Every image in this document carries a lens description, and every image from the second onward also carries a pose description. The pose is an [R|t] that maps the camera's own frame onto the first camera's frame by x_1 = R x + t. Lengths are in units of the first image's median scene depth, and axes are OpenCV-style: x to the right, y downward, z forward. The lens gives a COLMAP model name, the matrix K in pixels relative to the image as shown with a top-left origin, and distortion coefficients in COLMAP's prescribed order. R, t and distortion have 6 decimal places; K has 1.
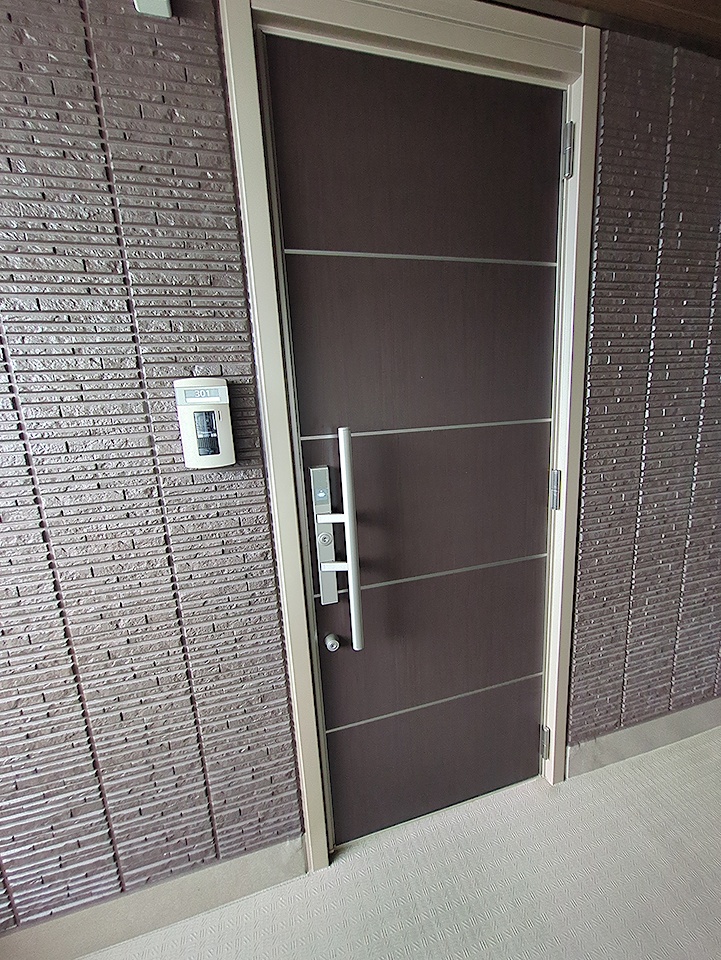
lens RADIAL K [[378.3, 0, 360.5], [0, 378.3, 480.0], [0, 0, 1]] dist [0.001259, 0.000860]
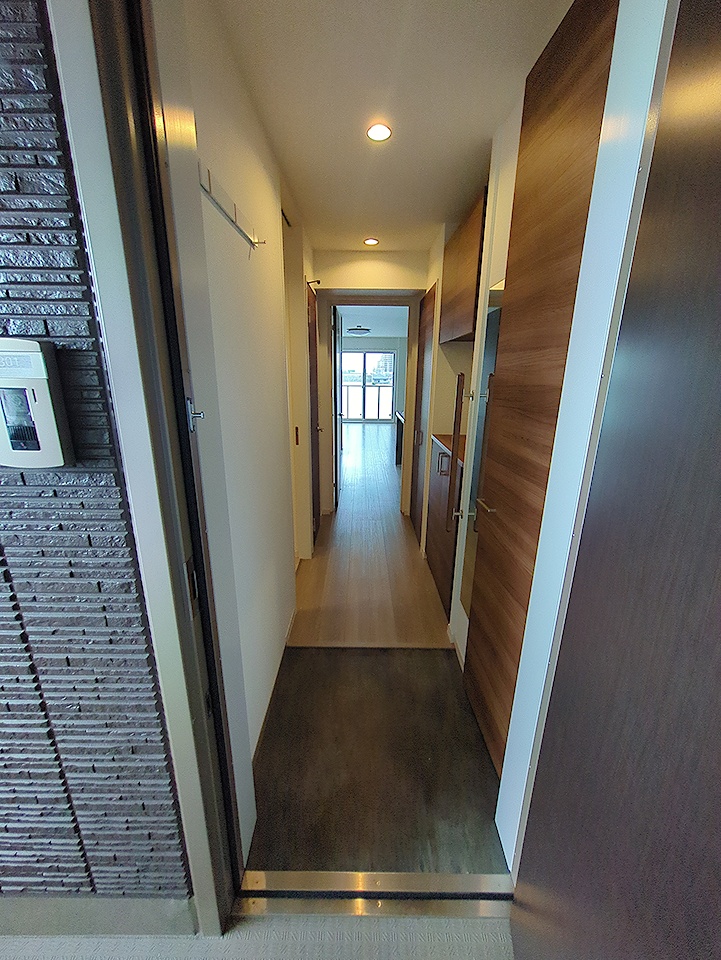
lens RADIAL K [[378.3, 0, 360.5], [0, 378.3, 480.0], [0, 0, 1]] dist [0.001259, 0.000860]
pose [[0.962365, 0.137065, -0.234663, 0.349498], [-0.113307, 0.987232, 0.111956, -0.149534], [0.247012, -0.081153, 0.965608, 0.430415]]
